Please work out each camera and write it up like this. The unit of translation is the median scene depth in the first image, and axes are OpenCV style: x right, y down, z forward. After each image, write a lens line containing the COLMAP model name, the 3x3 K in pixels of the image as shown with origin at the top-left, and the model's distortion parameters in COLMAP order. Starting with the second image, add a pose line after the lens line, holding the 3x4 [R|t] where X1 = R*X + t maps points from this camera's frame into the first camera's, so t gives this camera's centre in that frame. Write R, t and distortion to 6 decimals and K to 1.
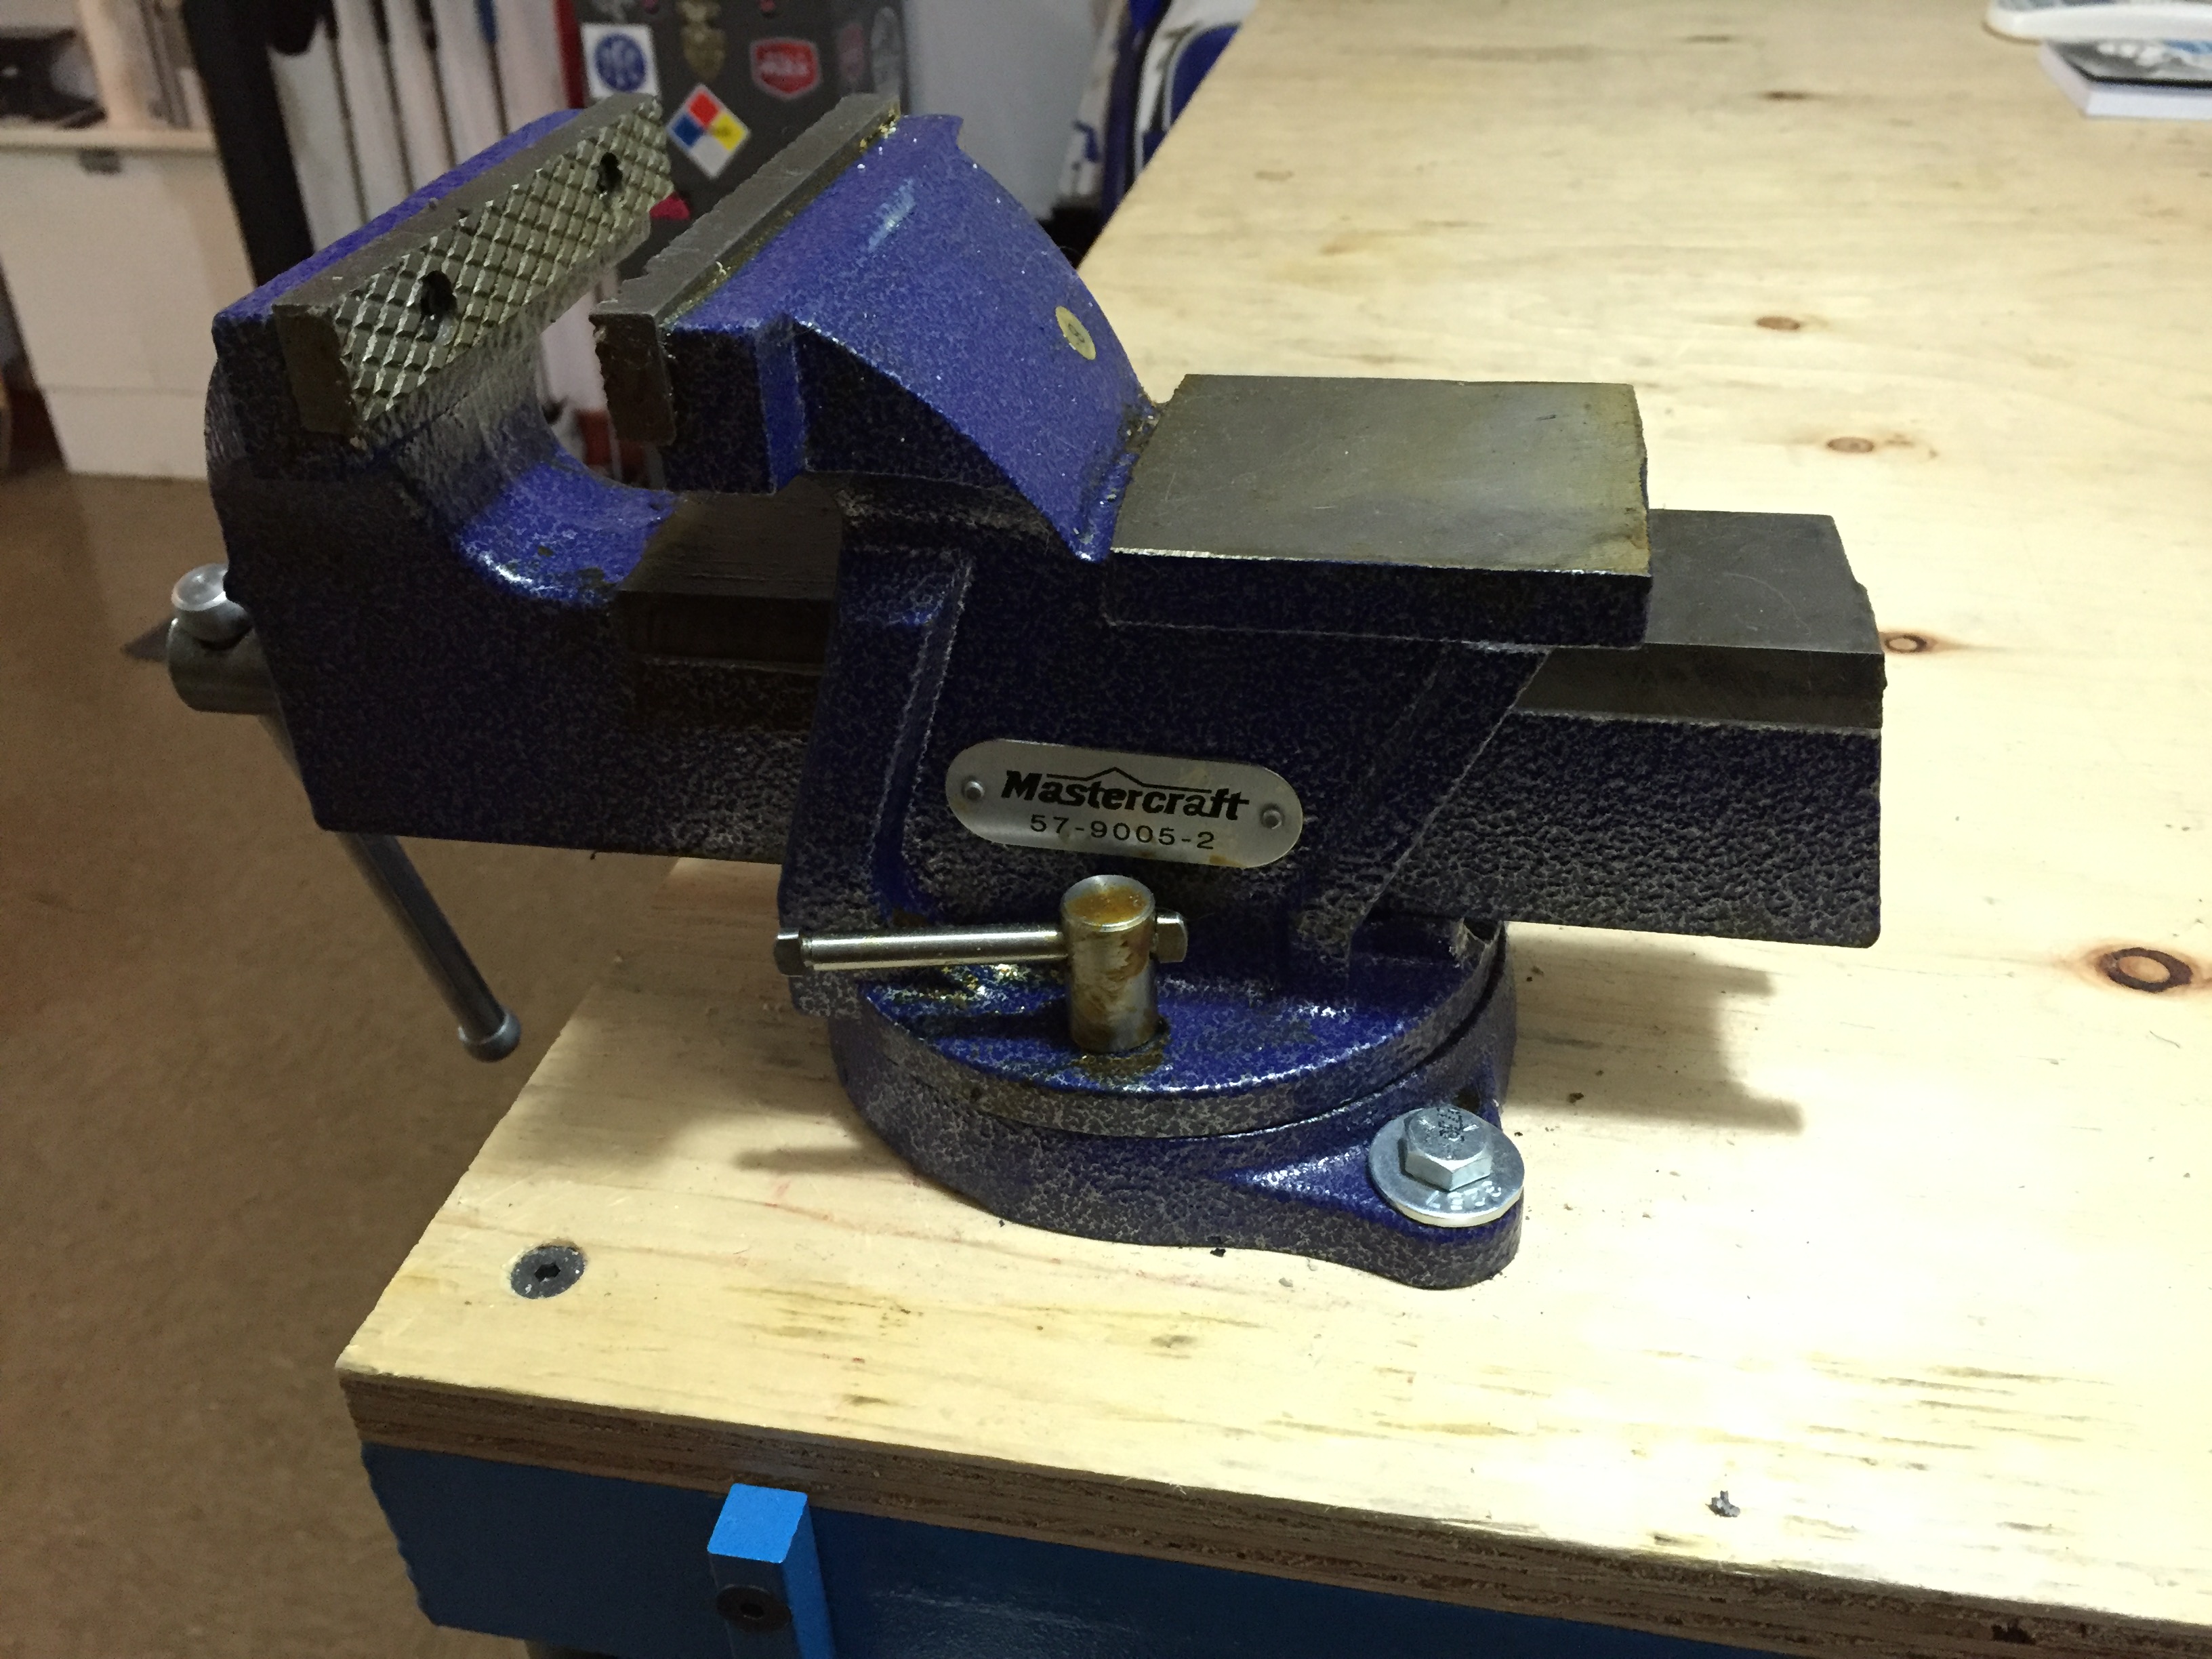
lens RADIAL K [[1900.3, 0, 1092.2], [0, 1900.3, 843.2], [0, 0, 1]] dist [0.087395, -0.150365]
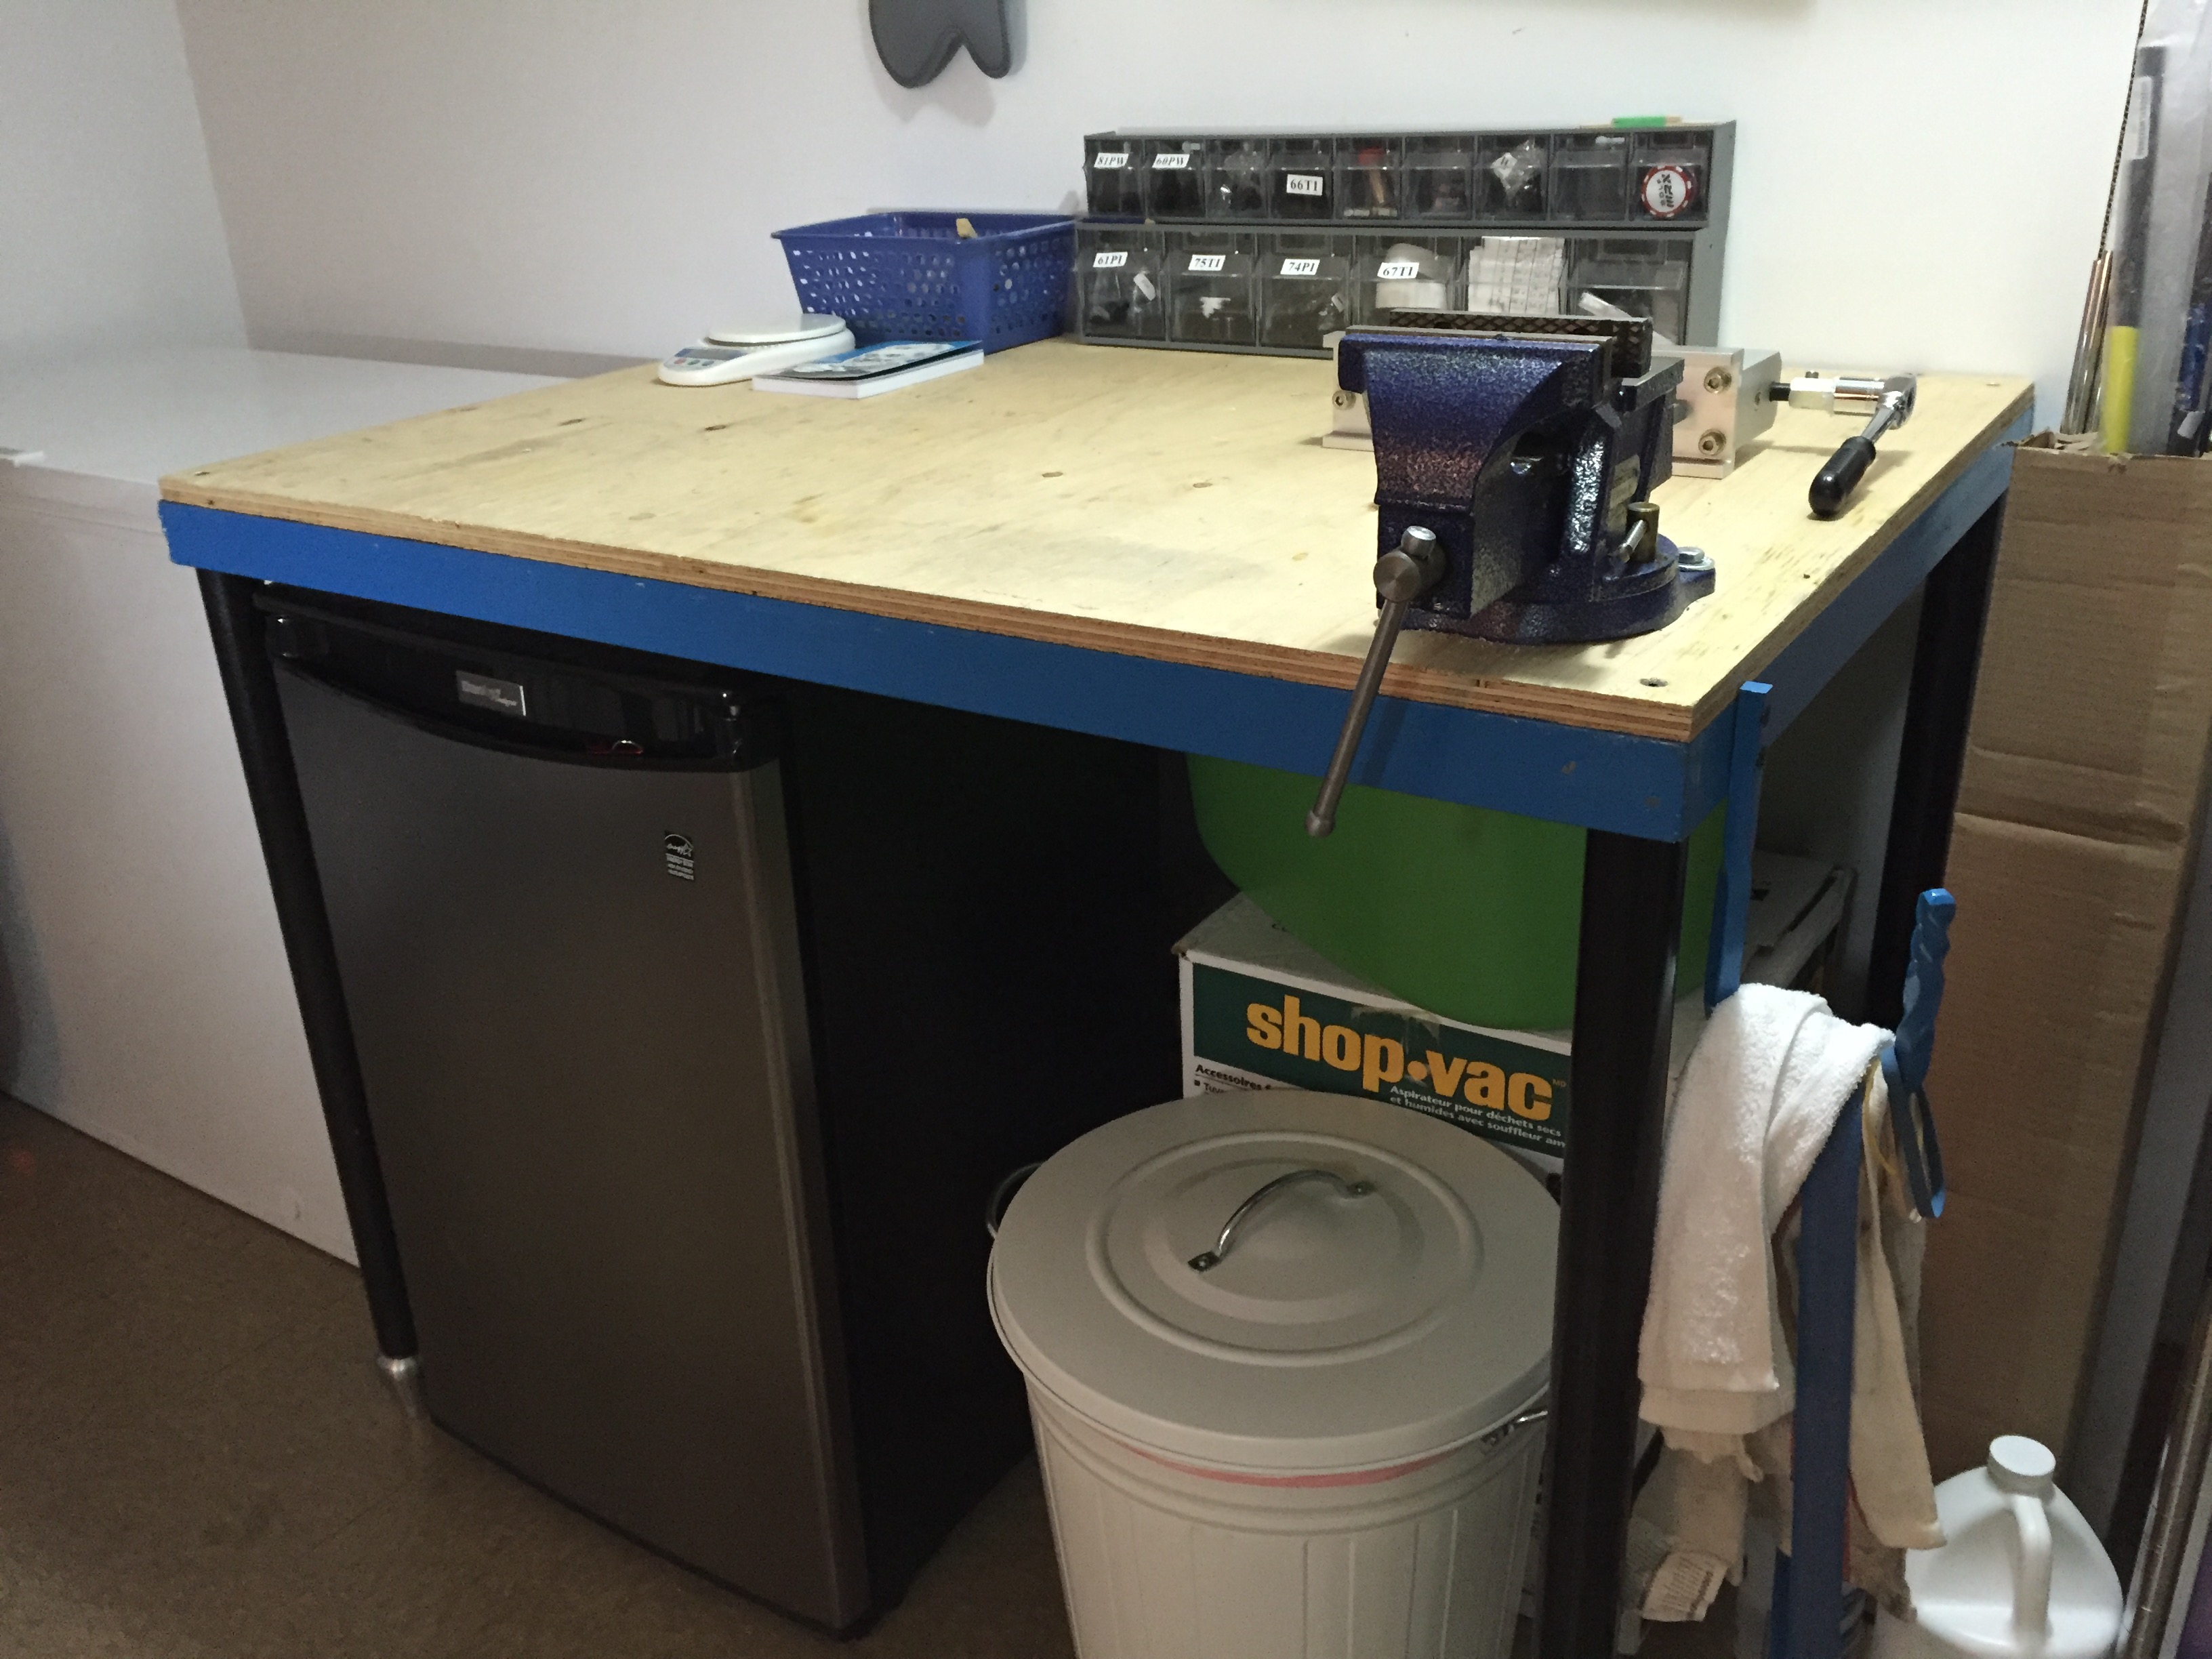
lens RADIAL K [[1900.3, 0, 1092.2], [0, 1900.3, 843.2], [0, 0, 1]] dist [0.087395, -0.150365]
pose [[0.381115, -0.358534, 0.852176, -0.439499], [0.542409, 0.833150, 0.107950, -0.046100], [-0.748695, 0.421087, 0.511998, 0.044655]]
